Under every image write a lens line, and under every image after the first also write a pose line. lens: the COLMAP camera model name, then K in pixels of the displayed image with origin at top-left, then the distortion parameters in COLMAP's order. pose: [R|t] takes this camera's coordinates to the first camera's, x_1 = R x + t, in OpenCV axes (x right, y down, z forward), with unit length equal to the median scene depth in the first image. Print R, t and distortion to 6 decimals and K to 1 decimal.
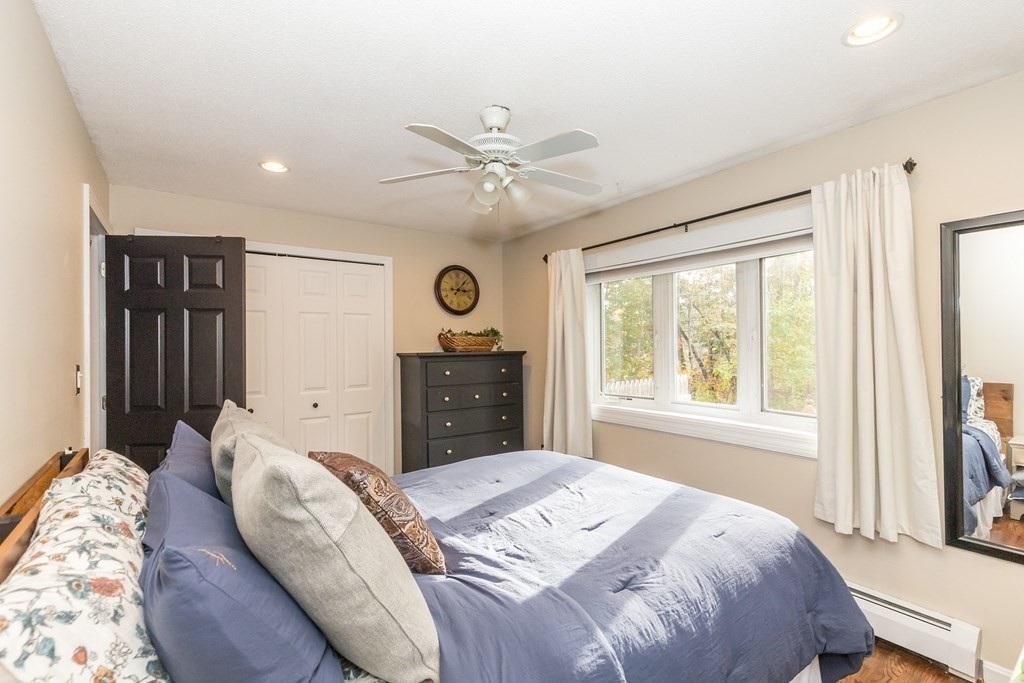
lens RADIAL K [[462.1, 0, 515.8], [0, 462.1, 340.2], [0, 0, 1]] dist [0.008451, -0.002109]
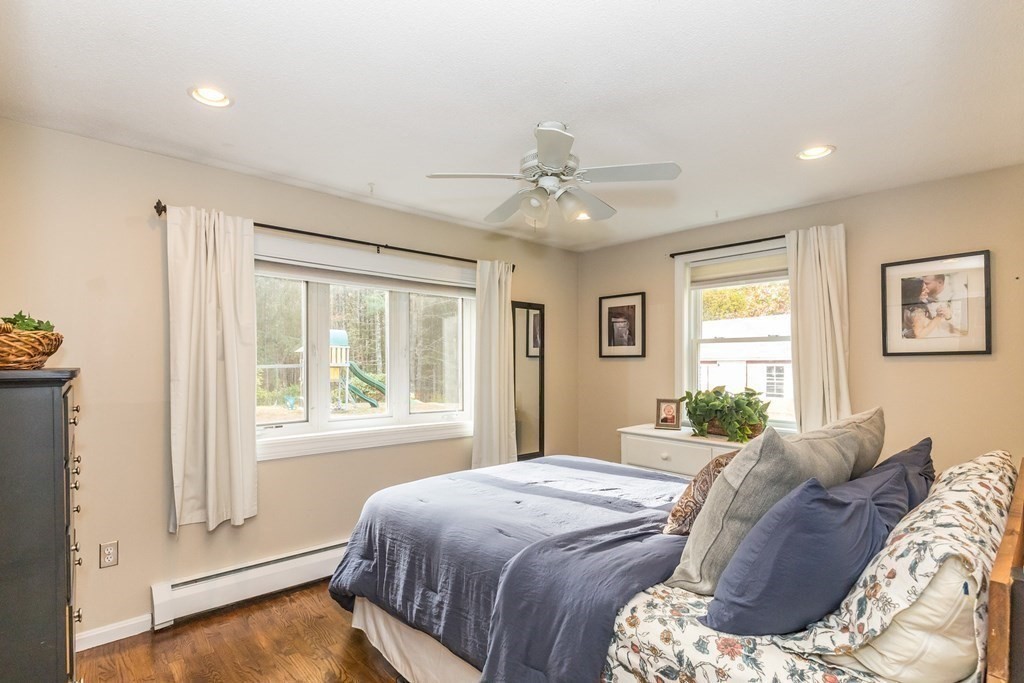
lens RADIAL K [[459.6, 0, 515.3], [0, 459.6, 343.3], [0, 0, 1]] dist [0.007676, -0.001177]
pose [[-0.079194, 0.053895, 0.995401, -0.858398], [-0.012259, 0.998409, -0.055033, 0.032912], [-0.996784, -0.016561, -0.078407, 0.953581]]
